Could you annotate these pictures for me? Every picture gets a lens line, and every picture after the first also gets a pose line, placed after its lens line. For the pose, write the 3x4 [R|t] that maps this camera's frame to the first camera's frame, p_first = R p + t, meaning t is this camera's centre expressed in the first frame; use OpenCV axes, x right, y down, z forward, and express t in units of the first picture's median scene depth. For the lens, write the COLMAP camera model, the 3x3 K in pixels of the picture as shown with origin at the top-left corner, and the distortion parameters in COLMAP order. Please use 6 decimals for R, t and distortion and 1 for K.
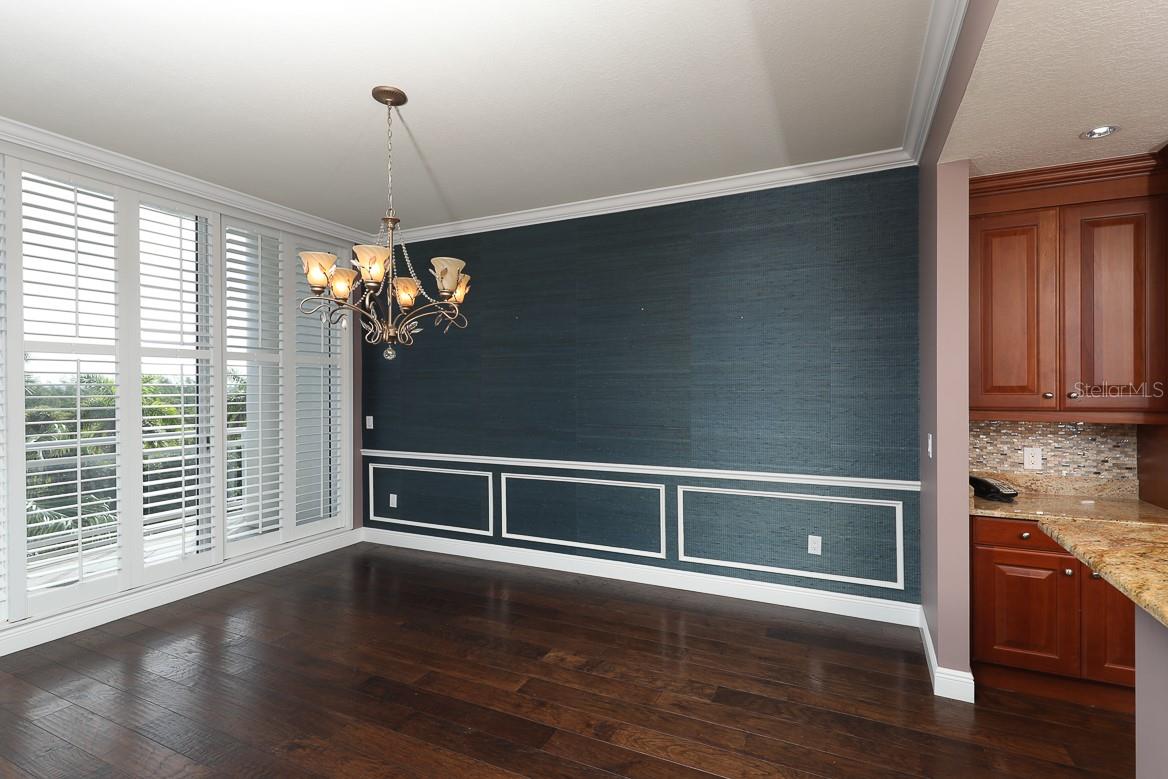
lens RADIAL K [[524.8, 0, 601.3], [0, 524.8, 388.1], [0, 0, 1]] dist [0.004901, -0.000864]
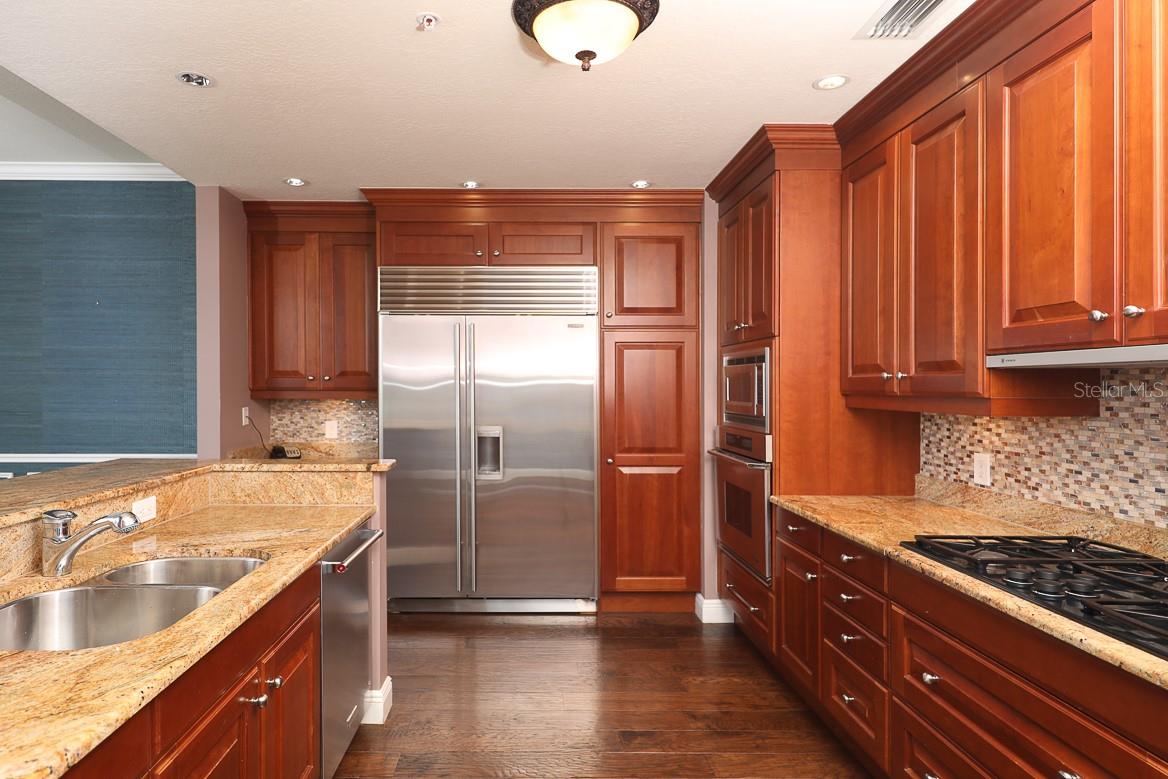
lens RADIAL K [[630.0, 0, 586.5], [0, 630.0, 391.8], [0, 0, 1]] dist [0.000047, -0.002172]
pose [[0.900135, 0.003974, 0.435594, 0.648493], [-0.005150, 0.999986, 0.001518, 0.034326], [-0.435581, -0.003610, 0.900142, -0.559765]]
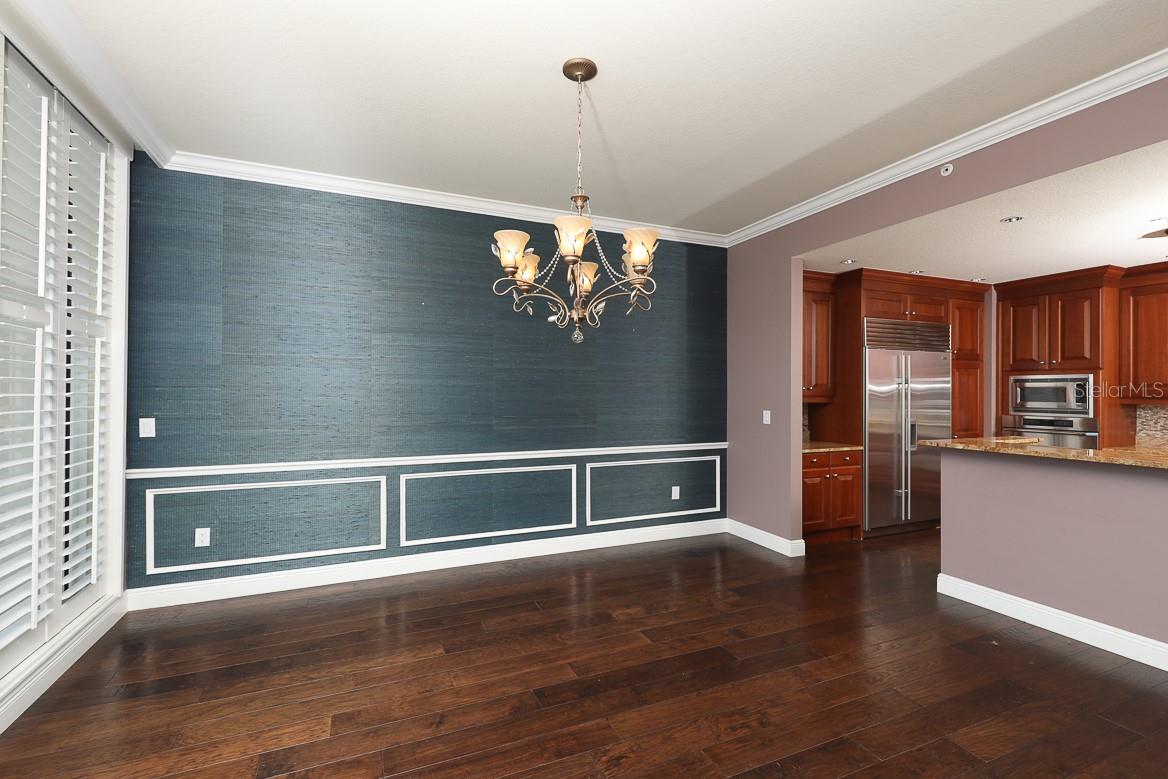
lens RADIAL K [[485.7, 0, 569.5], [0, 485.7, 387.6], [0, 0, 1]] dist [0.007552, -0.001298]
pose [[0.694140, 0.014019, 0.719704, -0.809795], [-0.007529, 0.999897, -0.012216, 0.030555], [-0.719801, 0.003060, 0.694174, 0.304535]]
